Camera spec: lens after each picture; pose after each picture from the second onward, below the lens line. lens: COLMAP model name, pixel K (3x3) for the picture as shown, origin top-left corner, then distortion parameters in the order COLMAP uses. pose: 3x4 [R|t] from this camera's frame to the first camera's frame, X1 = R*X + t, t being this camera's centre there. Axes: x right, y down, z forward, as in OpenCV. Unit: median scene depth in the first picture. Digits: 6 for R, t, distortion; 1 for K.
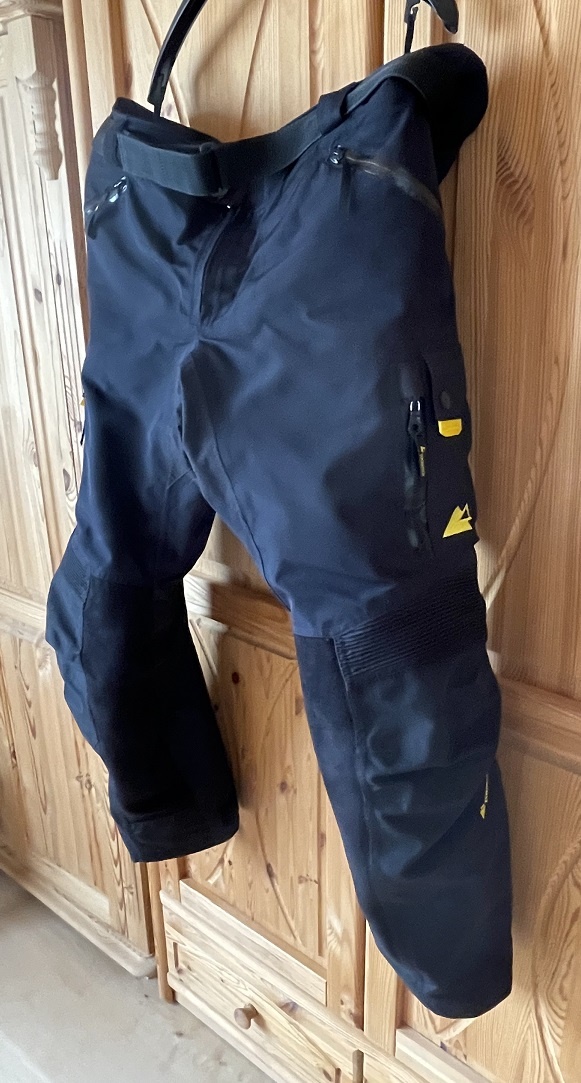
lens RADIAL K [[769.2, 0, 330.1], [0, 769.2, 523.5], [0, 0, 1]] dist [-0.011223, 0.004304]
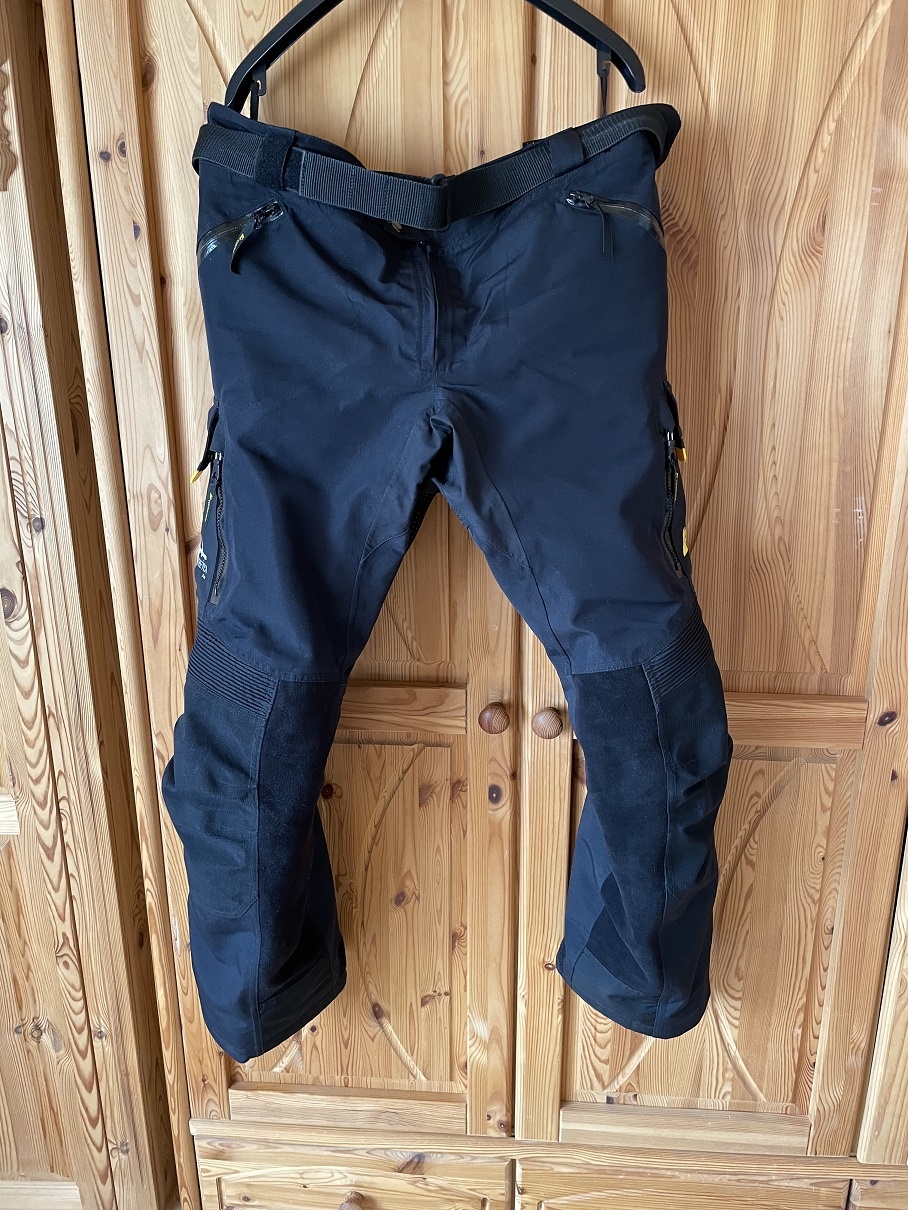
lens RADIAL K [[915.1, 0, 460.3], [0, 915.1, 588.8], [0, 0, 1]] dist [0.071192, -0.106779]
pose [[0.830682, -0.159062, 0.533542, -0.509462], [0.178519, 0.983817, 0.015360, -0.008143], [-0.527350, 0.082488, 0.845634, 0.048947]]
